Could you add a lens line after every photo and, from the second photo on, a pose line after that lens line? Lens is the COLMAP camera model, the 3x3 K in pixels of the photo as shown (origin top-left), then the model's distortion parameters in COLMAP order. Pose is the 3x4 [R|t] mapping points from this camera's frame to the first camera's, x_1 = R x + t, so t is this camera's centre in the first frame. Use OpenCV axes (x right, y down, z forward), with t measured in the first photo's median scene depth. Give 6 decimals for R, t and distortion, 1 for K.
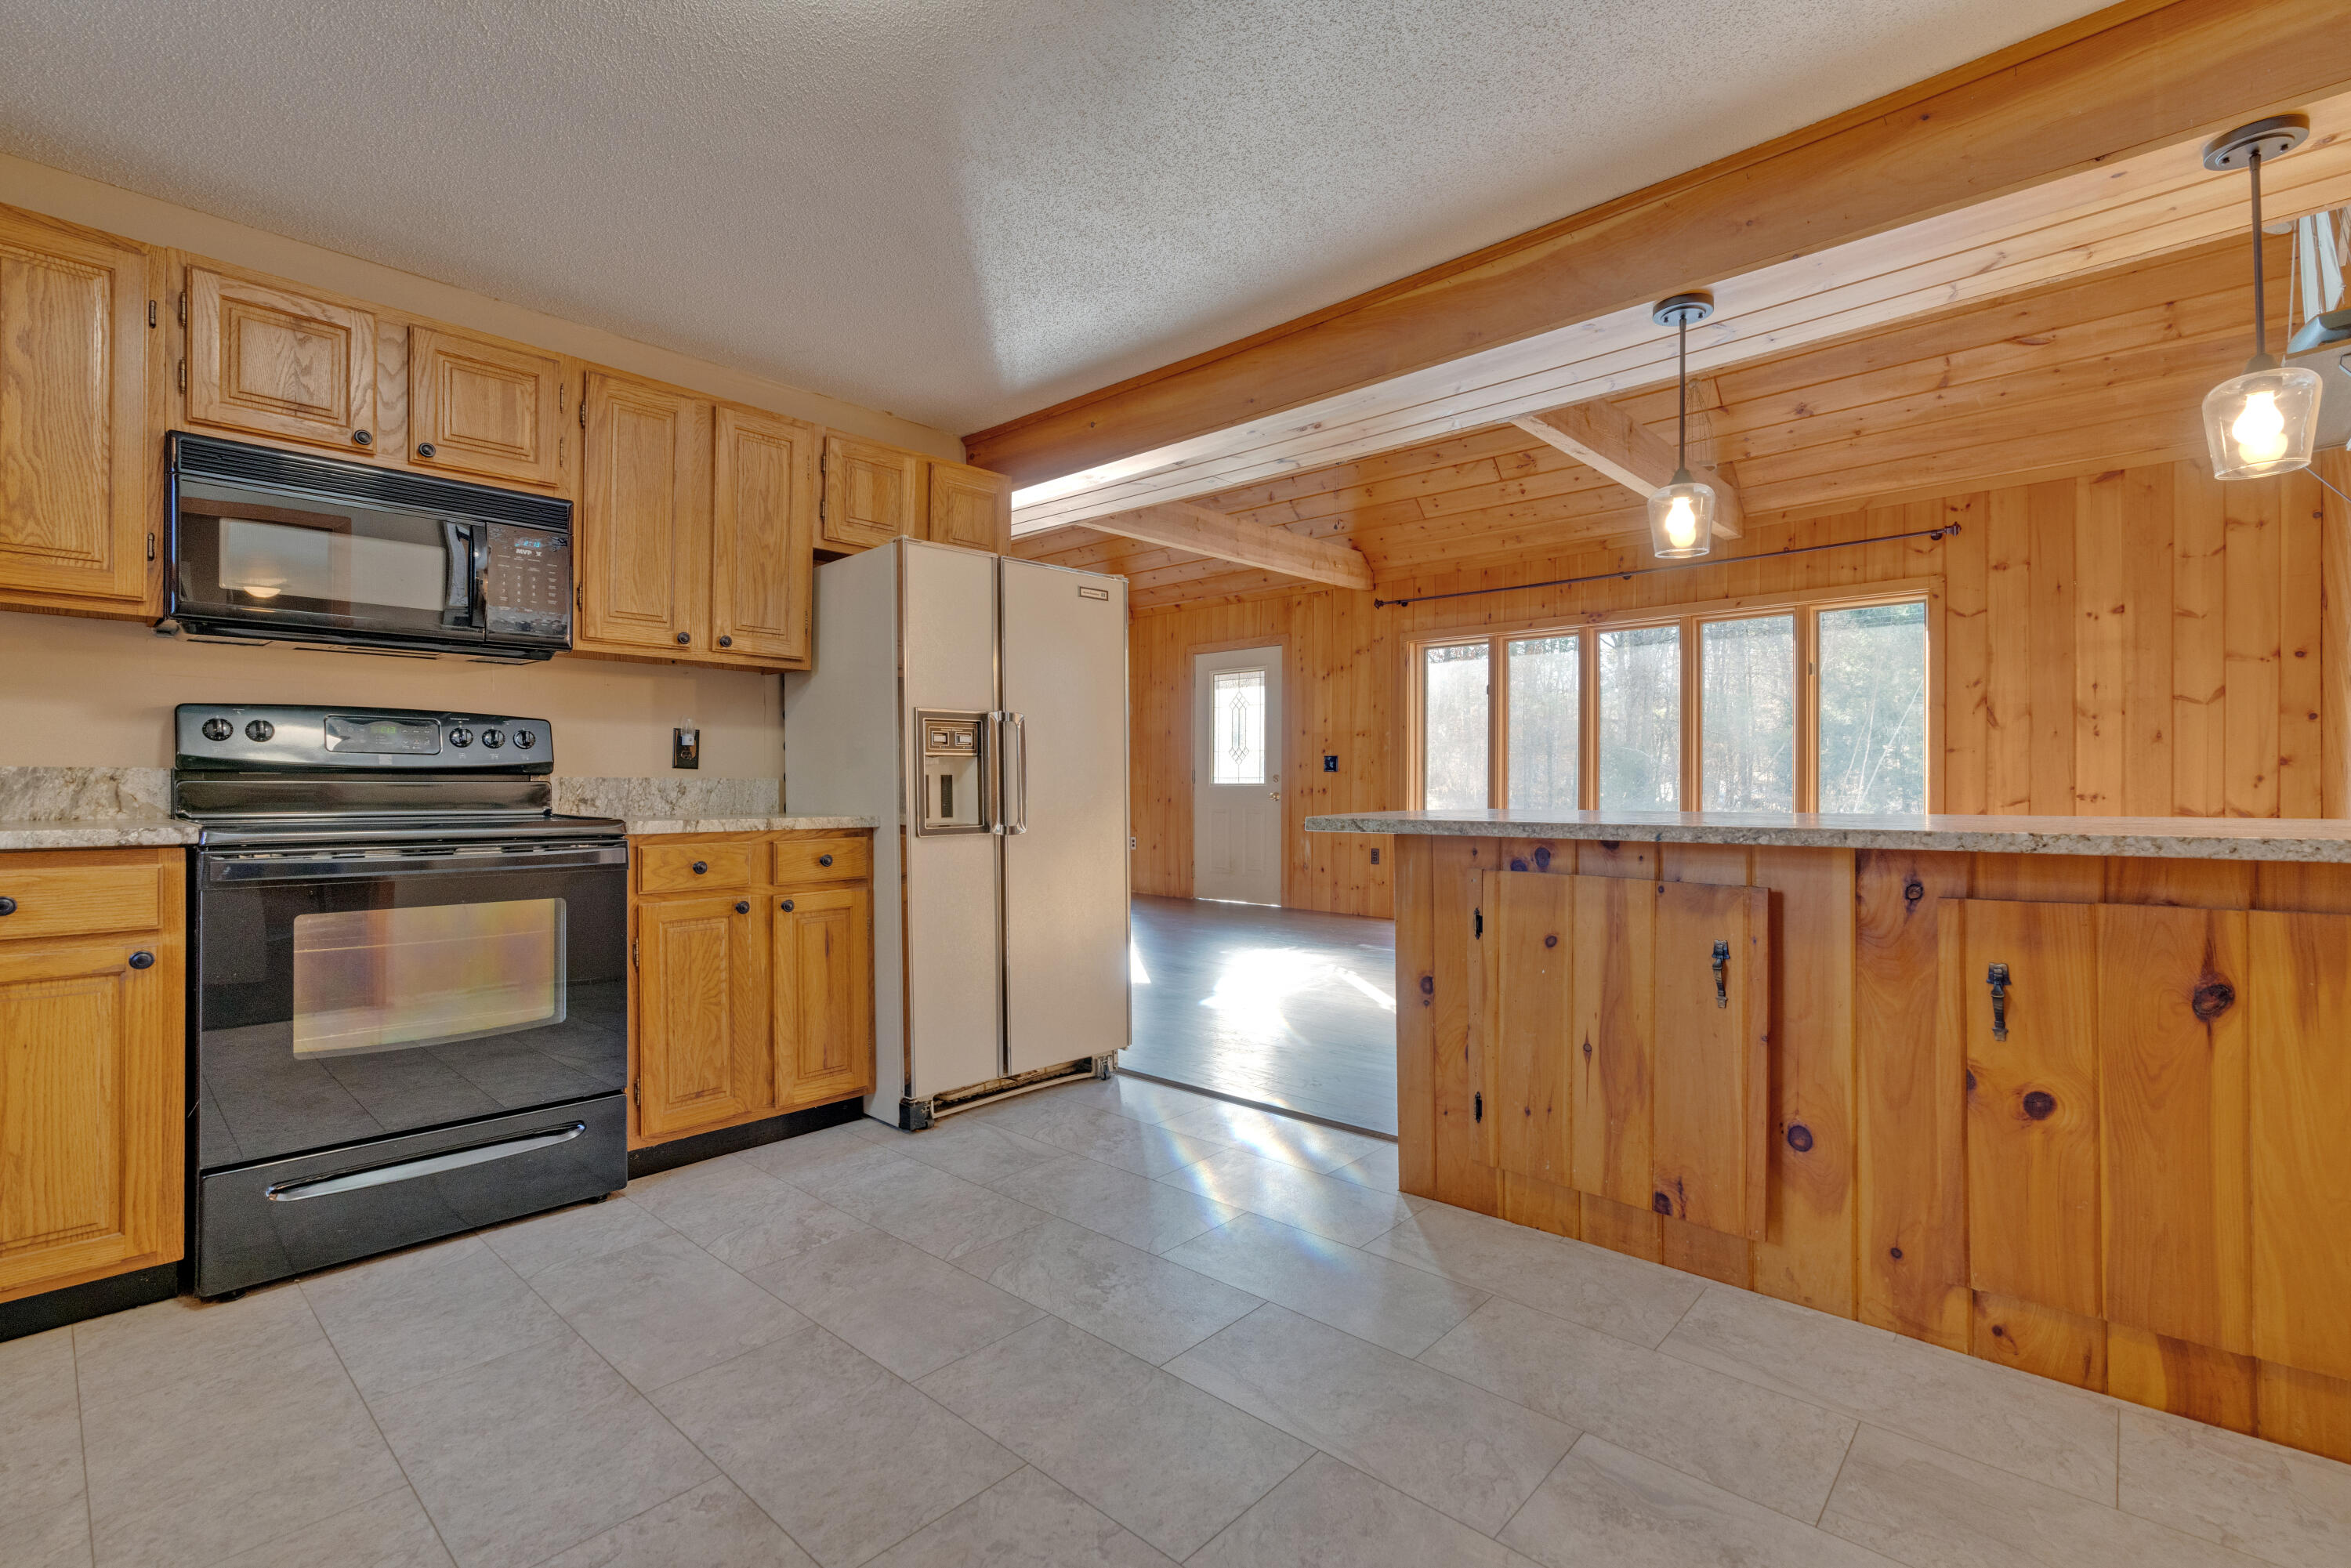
lens RADIAL K [[1068.5, 0, 1174.1], [0, 1068.5, 784.5], [0, 0, 1]] dist [0.002786, 0.000233]
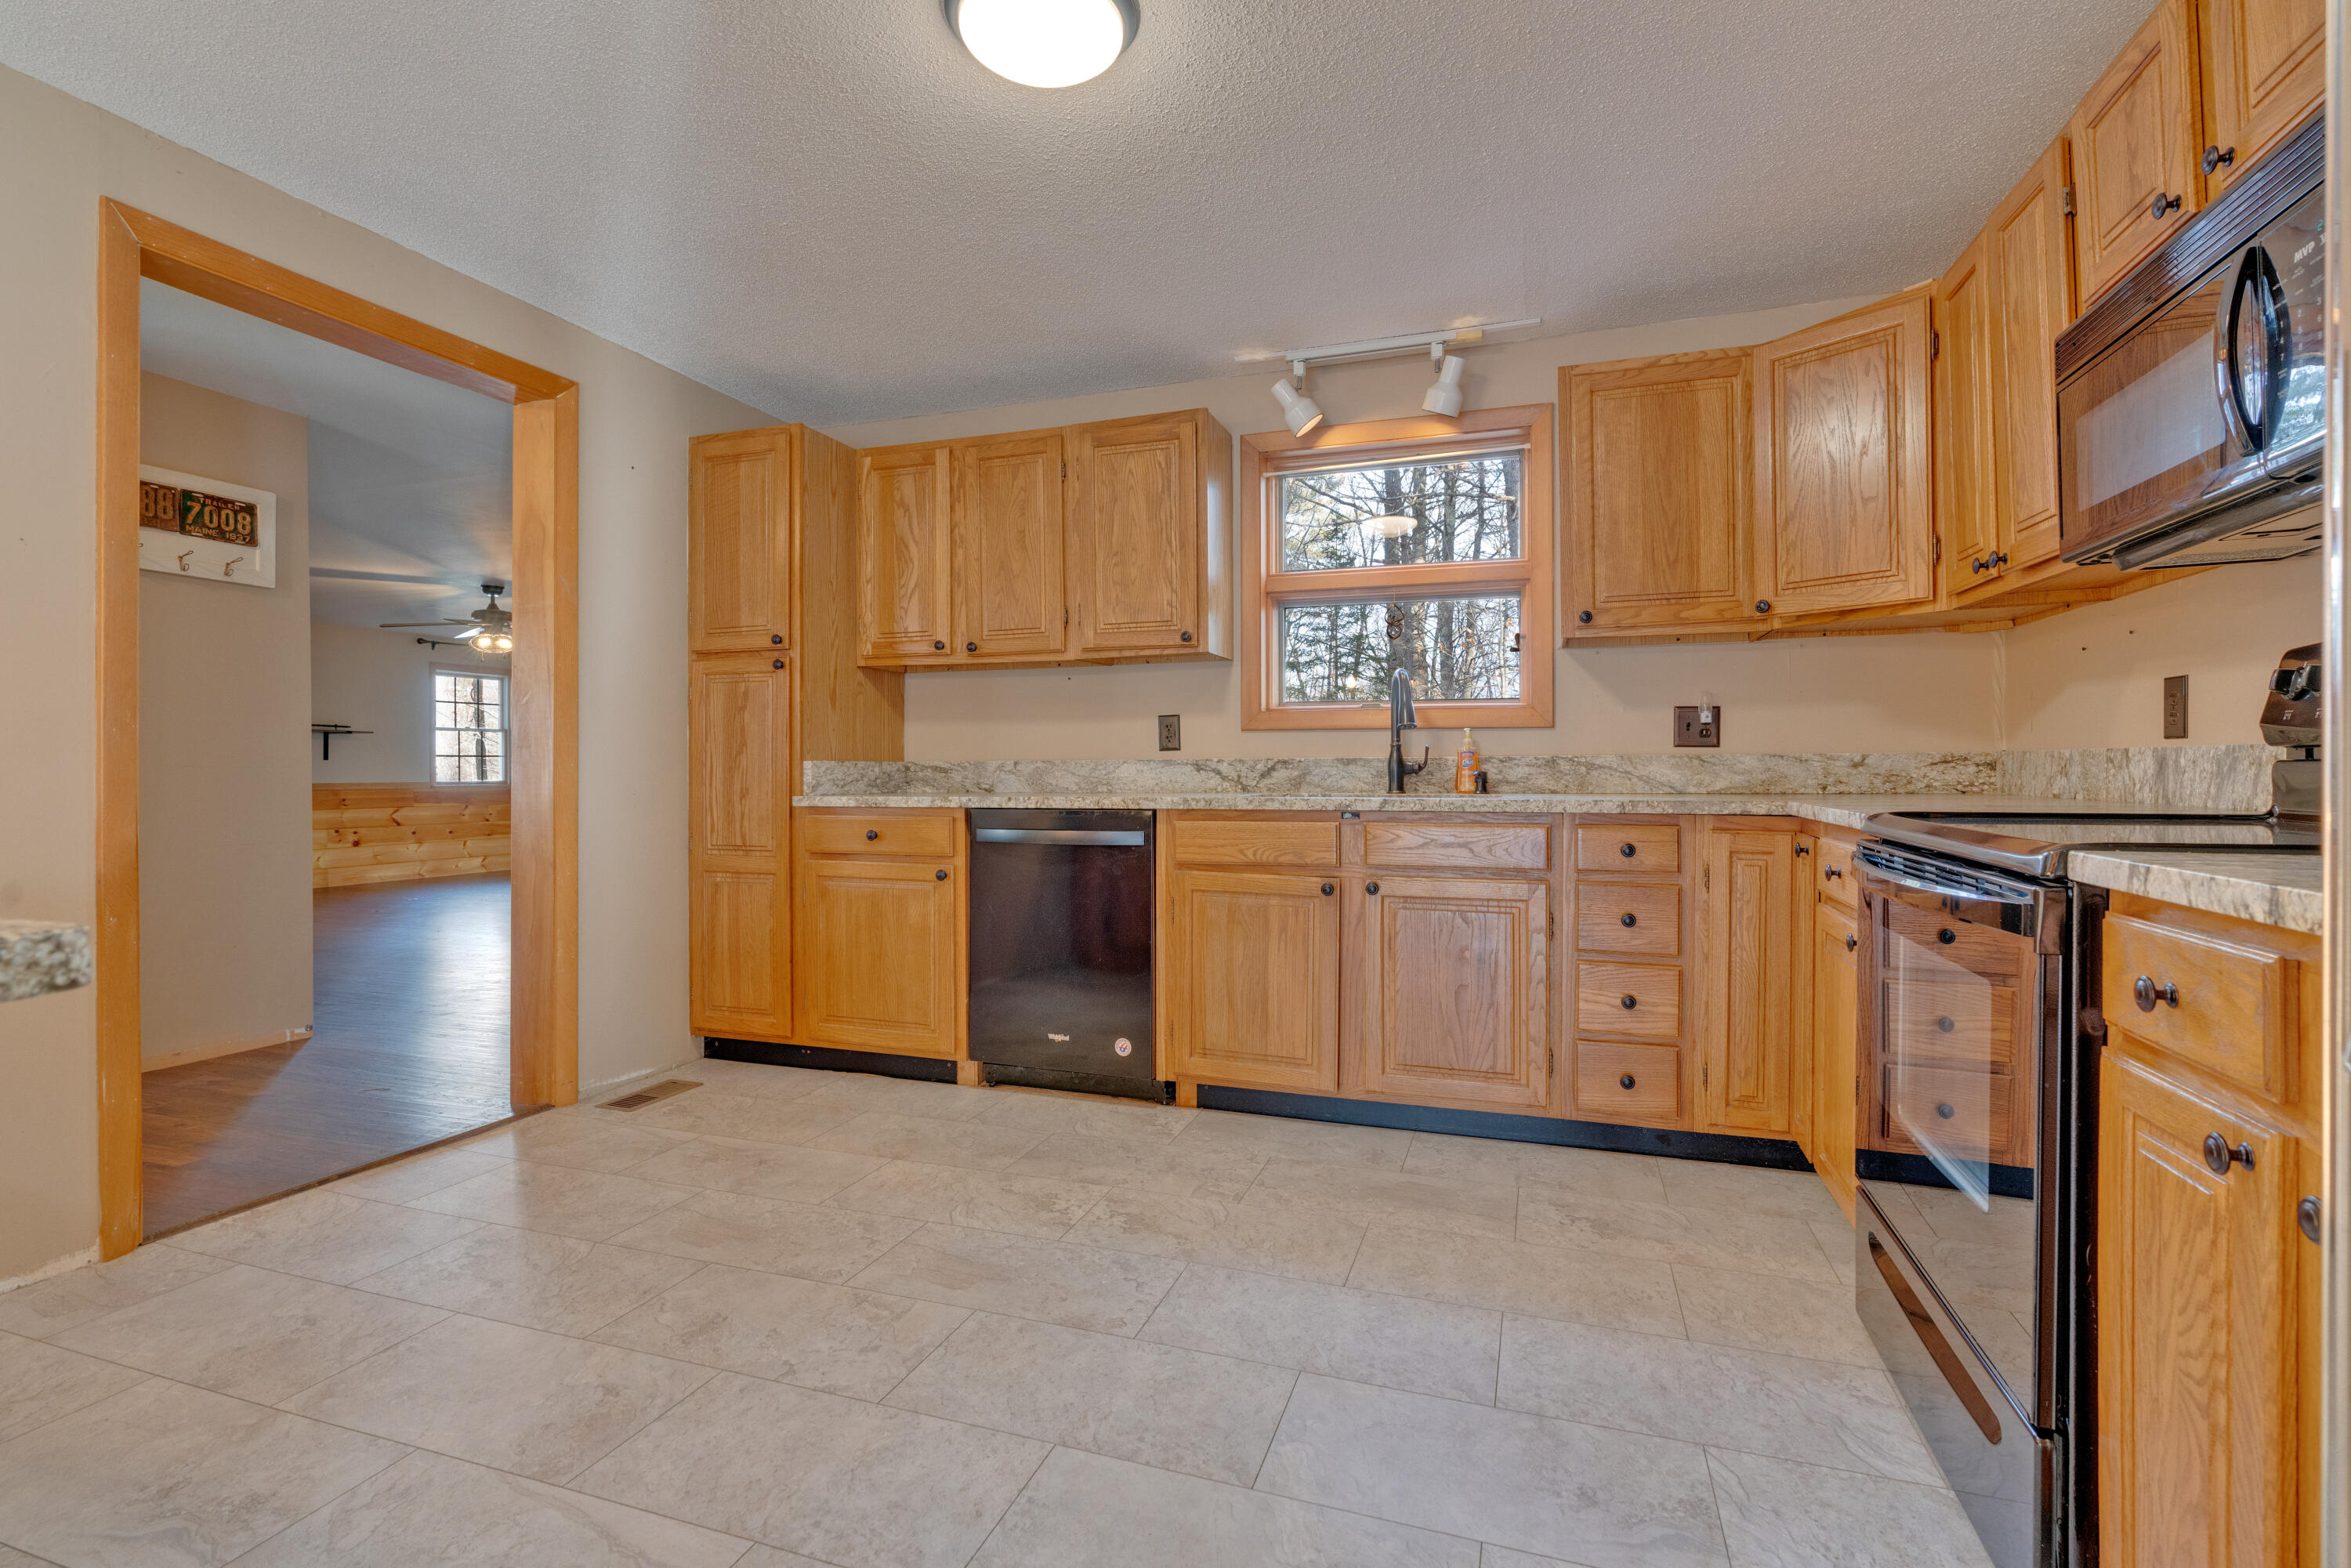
lens RADIAL K [[1068.5, 0, 1177.5], [0, 1068.5, 774.2], [0, 0, 1]] dist [0.002786, 0.000233]
pose [[-0.918046, 0.006921, -0.396413, 0.008433], [0.007751, 0.999970, -0.000491, 0.005662], [0.396398, -0.003524, -0.918072, 2.051926]]
